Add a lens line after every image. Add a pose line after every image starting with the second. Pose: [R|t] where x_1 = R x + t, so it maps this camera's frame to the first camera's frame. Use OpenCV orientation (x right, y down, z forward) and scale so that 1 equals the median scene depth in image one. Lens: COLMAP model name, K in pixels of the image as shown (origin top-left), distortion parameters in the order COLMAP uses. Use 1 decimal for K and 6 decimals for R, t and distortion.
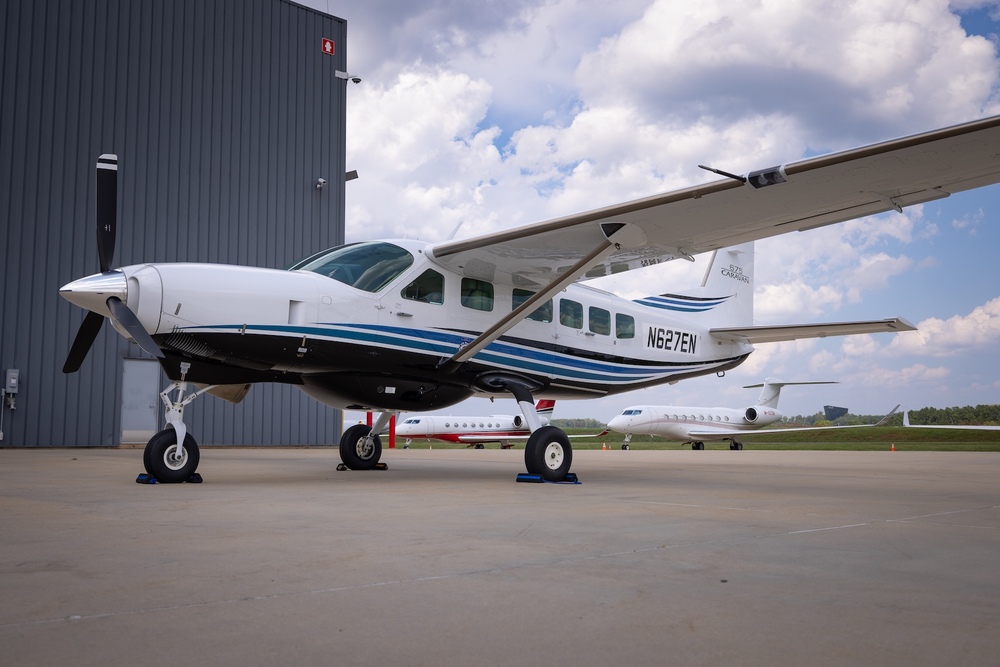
lens RADIAL K [[949.8, 0, 500.0], [0, 949.8, 333.5], [0, 0, 1]] dist [-0.013253, -0.008998]
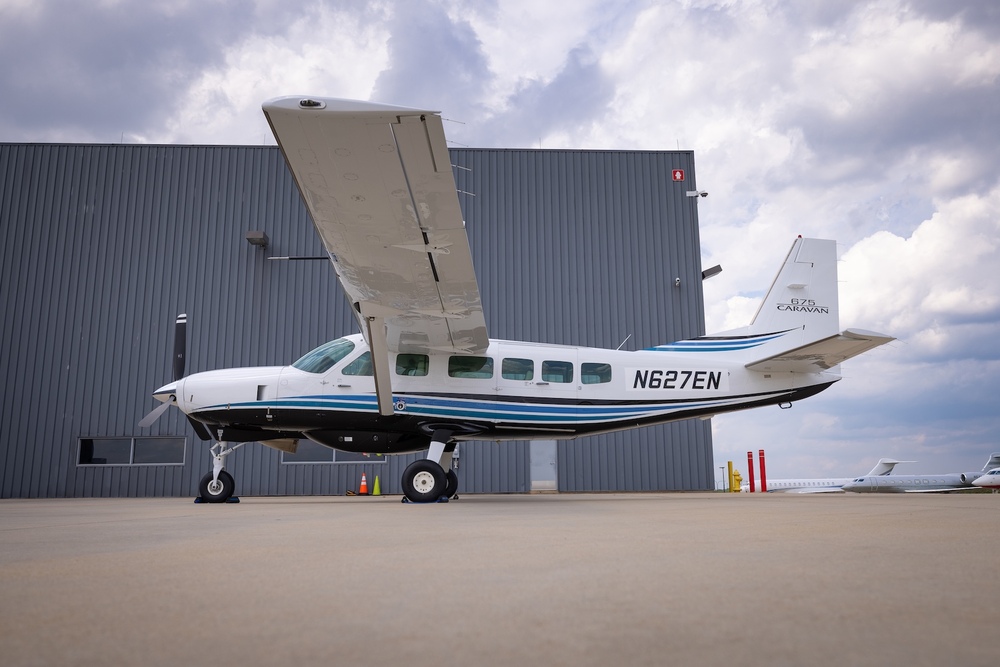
lens RADIAL K [[745.9, 0, 500.0], [0, 745.9, 333.5], [0, 0, 1]] dist [0.002608, 0.001313]
pose [[0.763316, -0.149458, -0.628499, 0.687183], [0.085397, 0.987677, -0.131157, 0.060080], [0.640357, 0.046442, 0.766672, 0.234928]]
